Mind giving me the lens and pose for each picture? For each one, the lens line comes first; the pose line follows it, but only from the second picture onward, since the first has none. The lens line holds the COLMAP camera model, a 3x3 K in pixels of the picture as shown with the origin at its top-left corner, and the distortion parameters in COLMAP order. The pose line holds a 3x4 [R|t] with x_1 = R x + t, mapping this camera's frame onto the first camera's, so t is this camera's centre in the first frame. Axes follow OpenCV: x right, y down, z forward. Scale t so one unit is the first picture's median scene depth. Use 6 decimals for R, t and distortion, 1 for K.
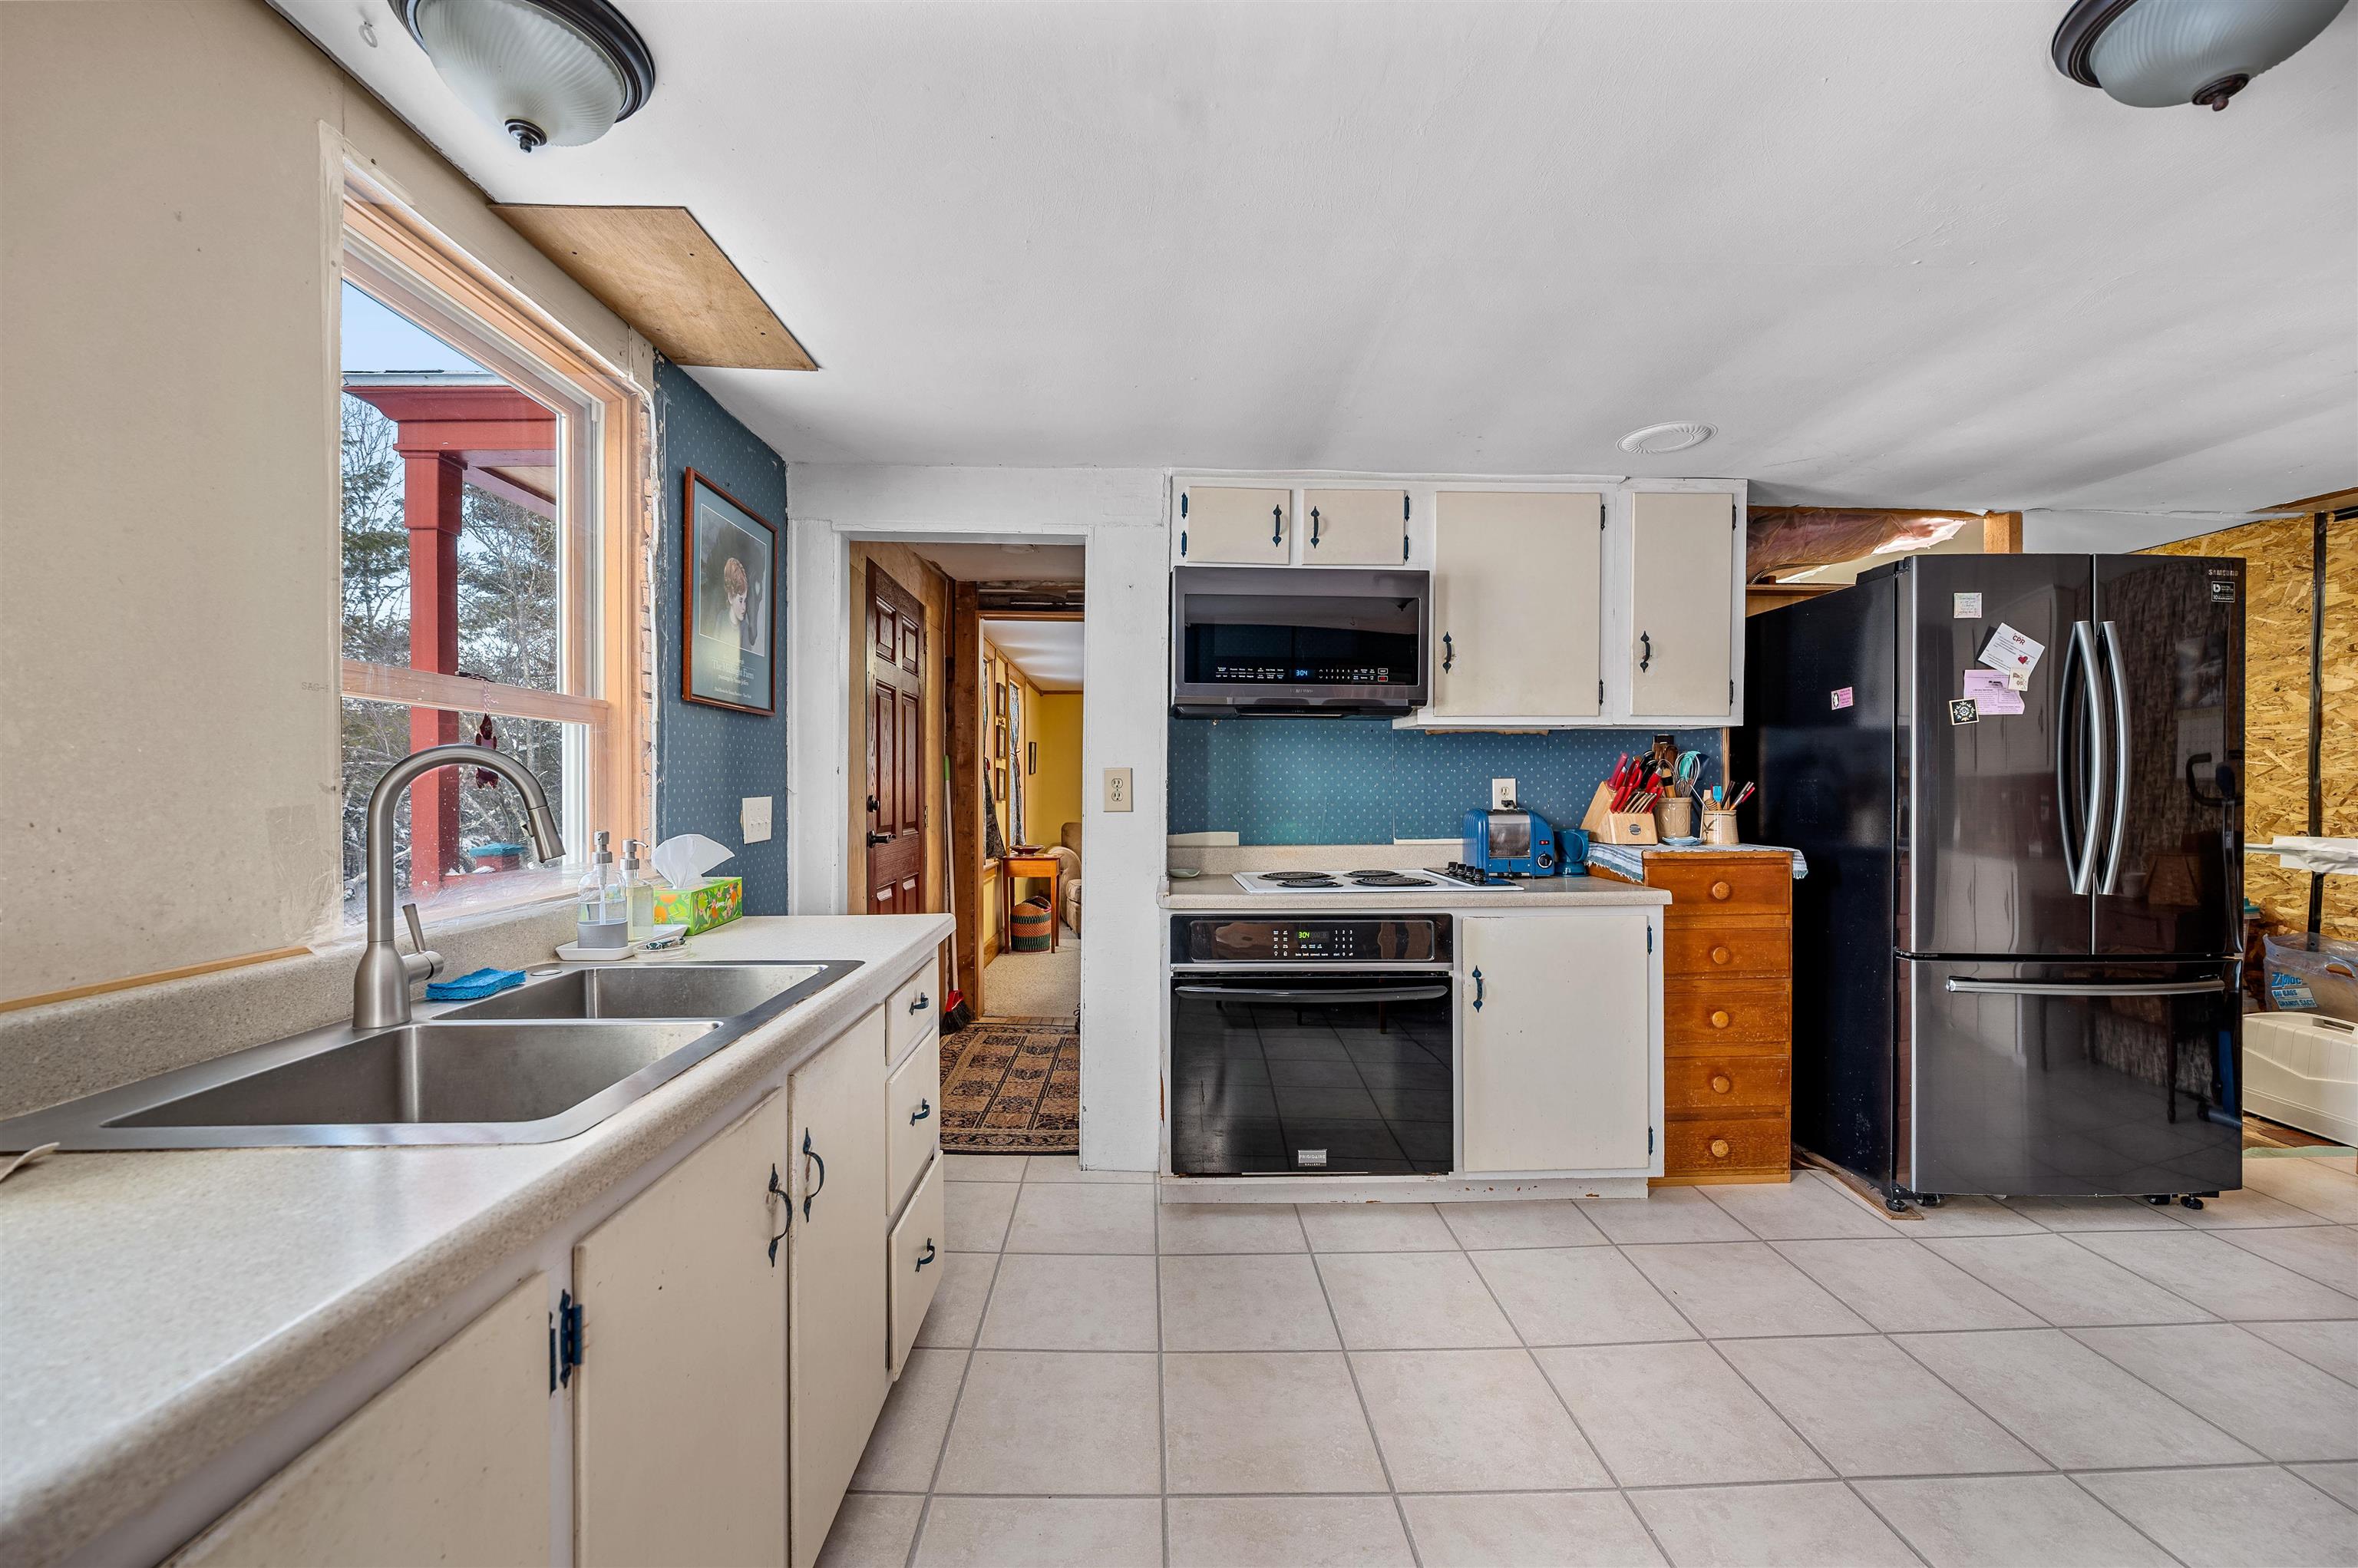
lens RADIAL K [[931.4, 0, 1172.3], [0, 931.4, 792.7], [0, 0, 1]] dist [-0.002440, 0.000102]
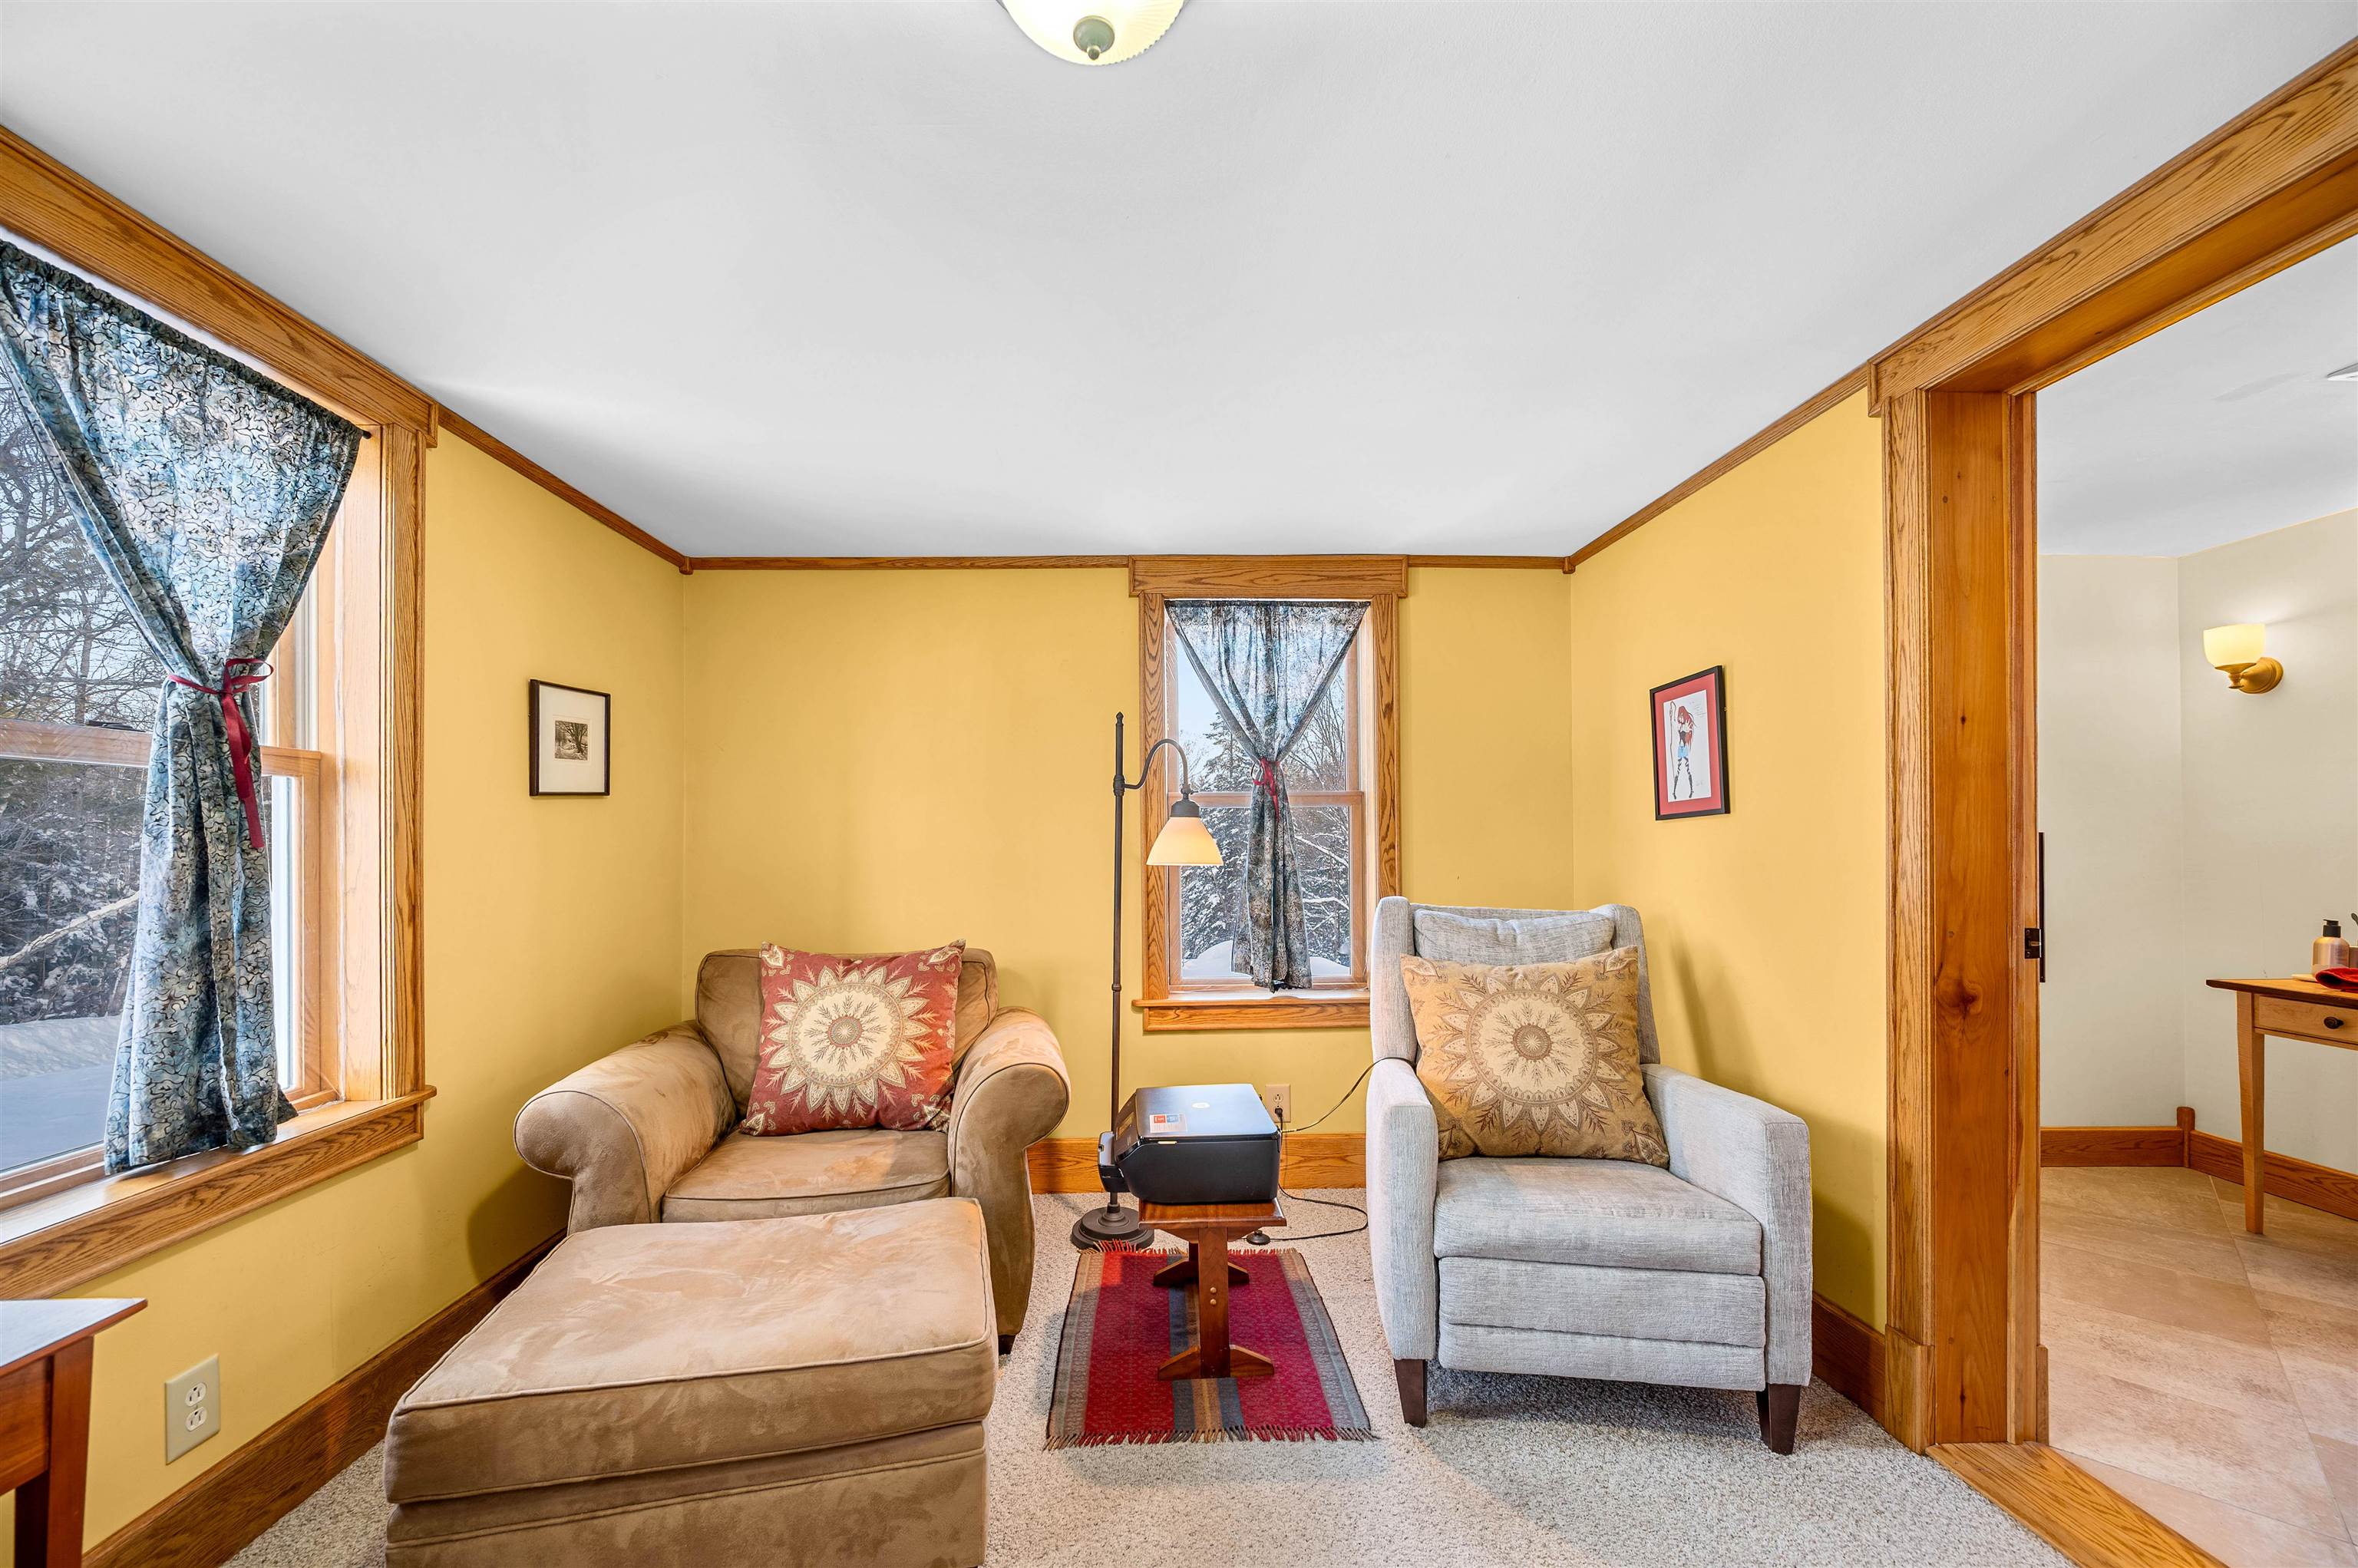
lens RADIAL K [[931.4, 0, 1171.9], [0, 931.4, 827.8], [0, 0, 1]] dist [-0.002440, 0.000102]
pose [[0.999977, -0.002503, 0.006283, 0.115369], [0.002577, 0.999928, -0.011720, -0.017200], [-0.006253, 0.011736, 0.999912, 2.047249]]
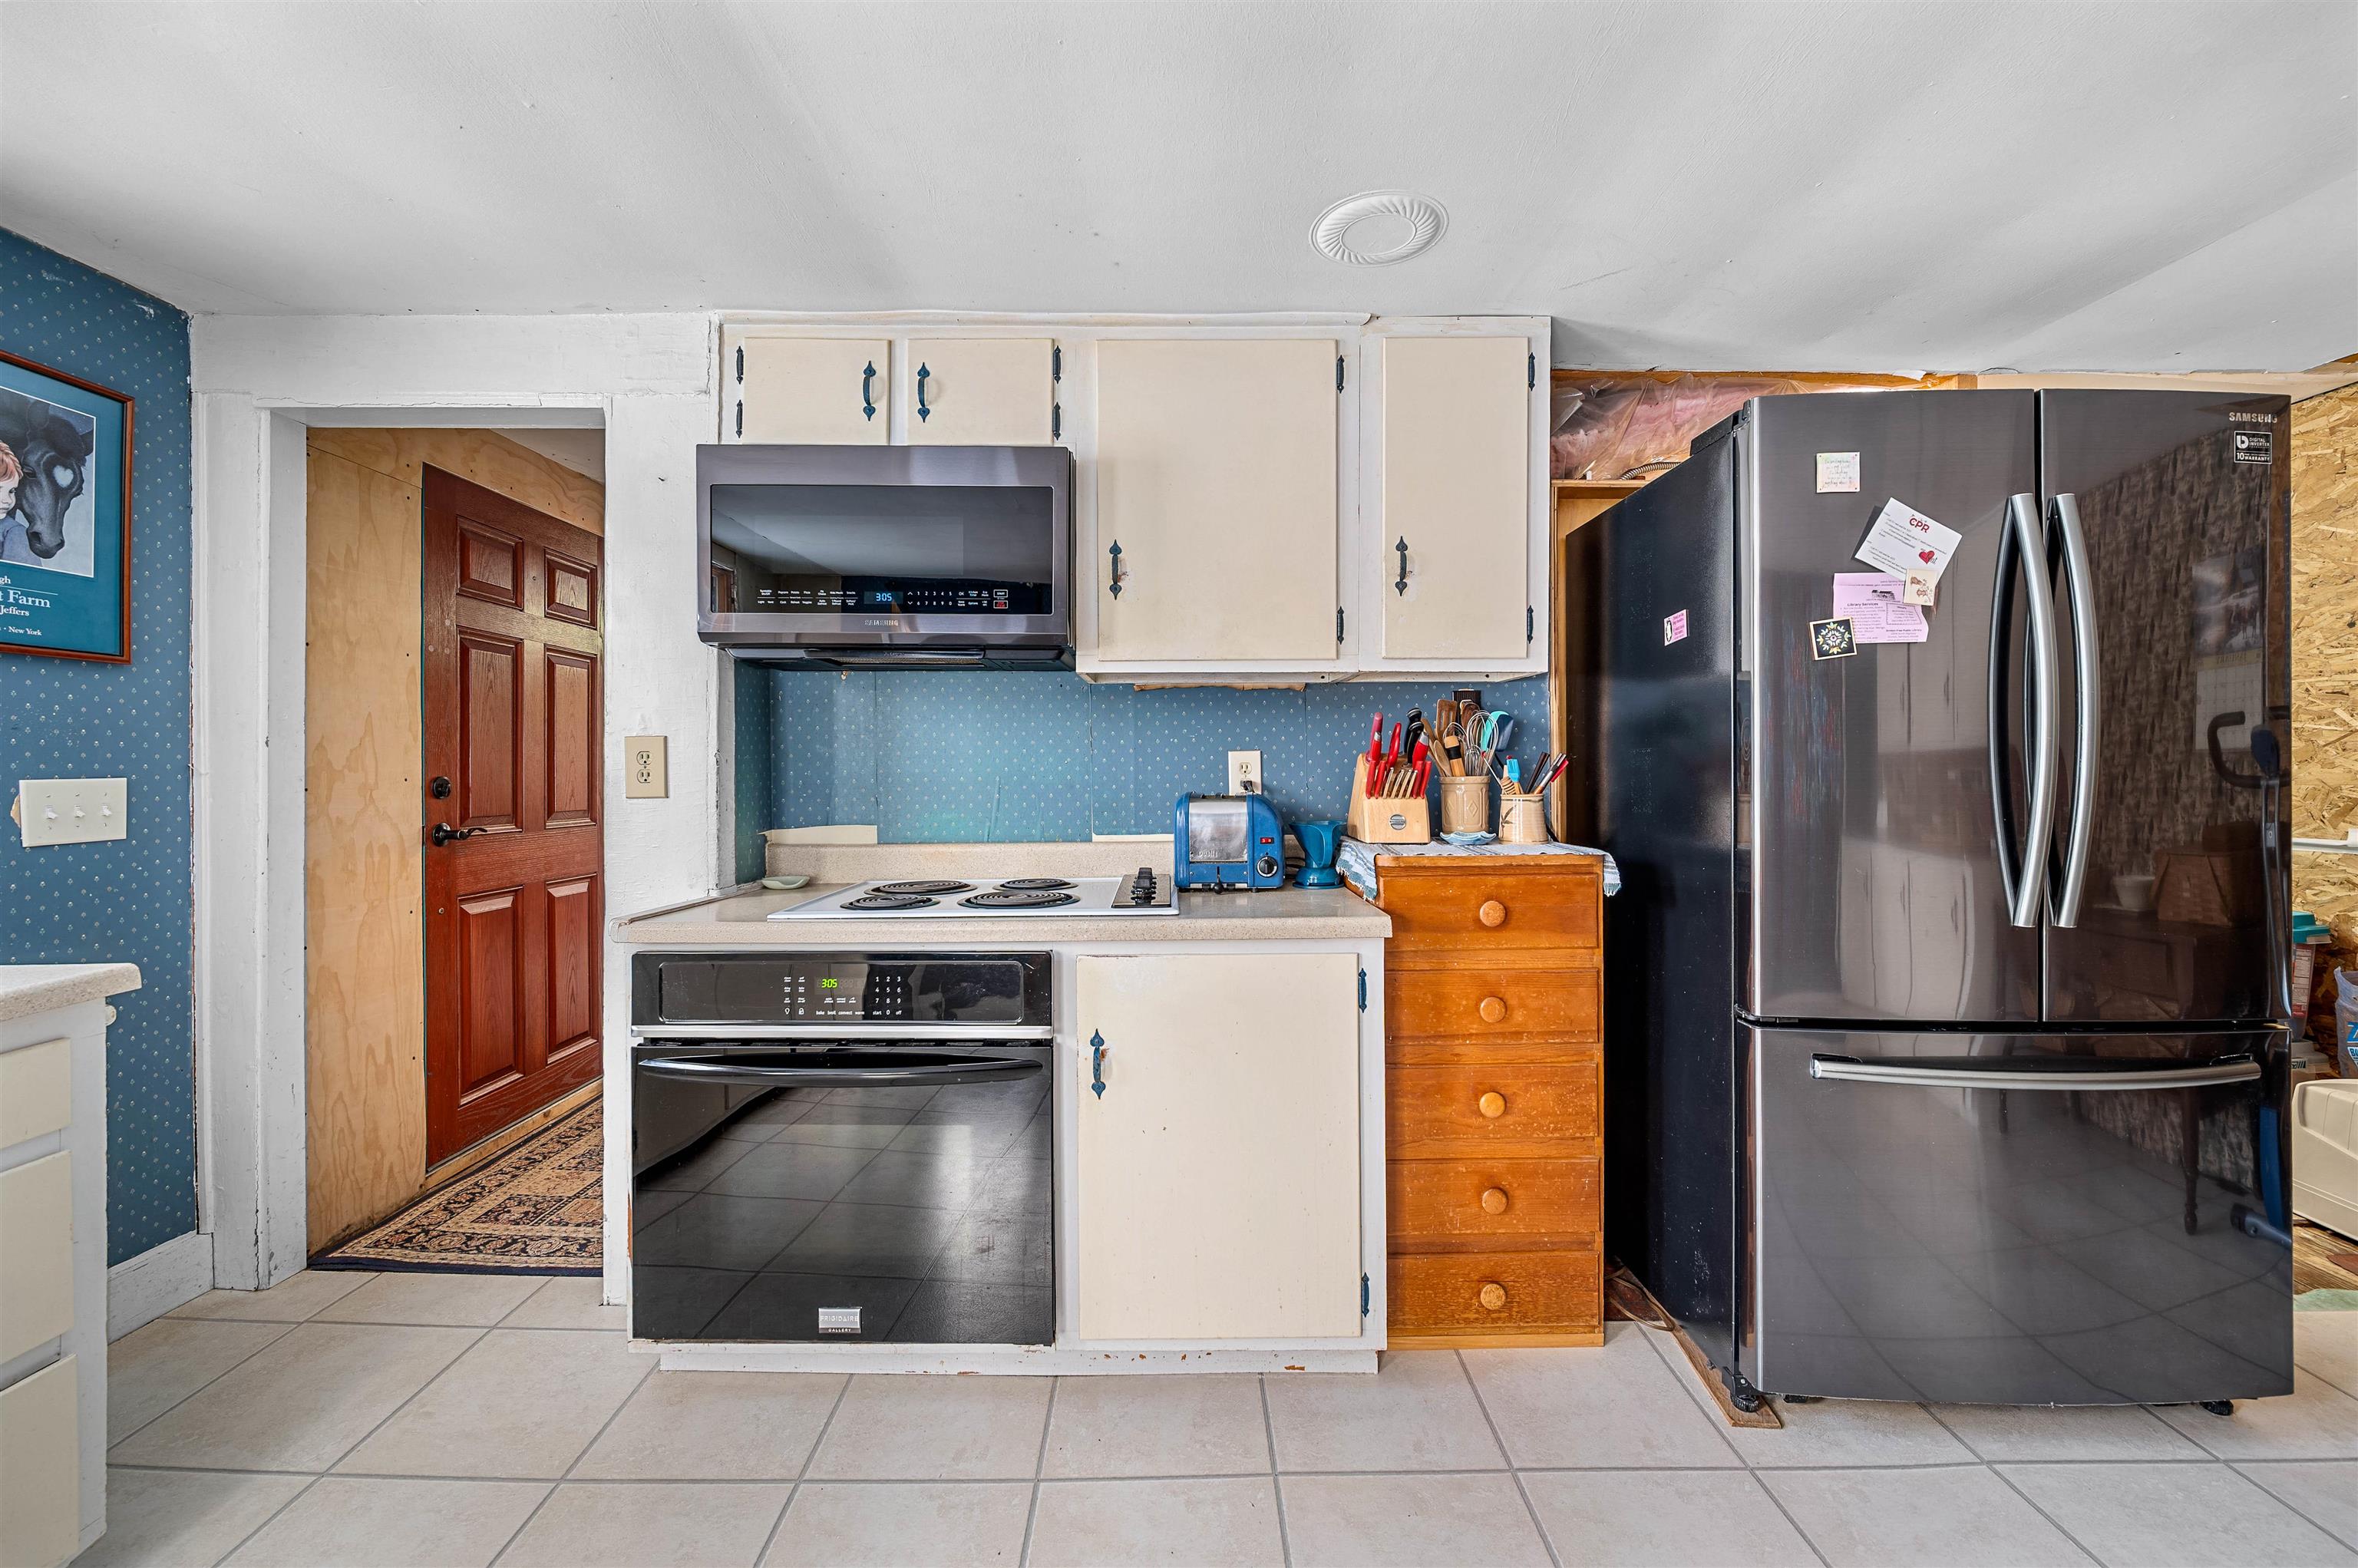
lens RADIAL K [[931.4, 0, 1169.8], [0, 931.4, 772.4], [0, 0, 1]] dist [-0.002440, 0.000102]
pose [[0.999671, -0.002658, -0.025510, 0.354712], [0.002480, 0.999972, -0.007018, 0.007061], [0.025528, 0.006952, 0.999650, 0.302583]]
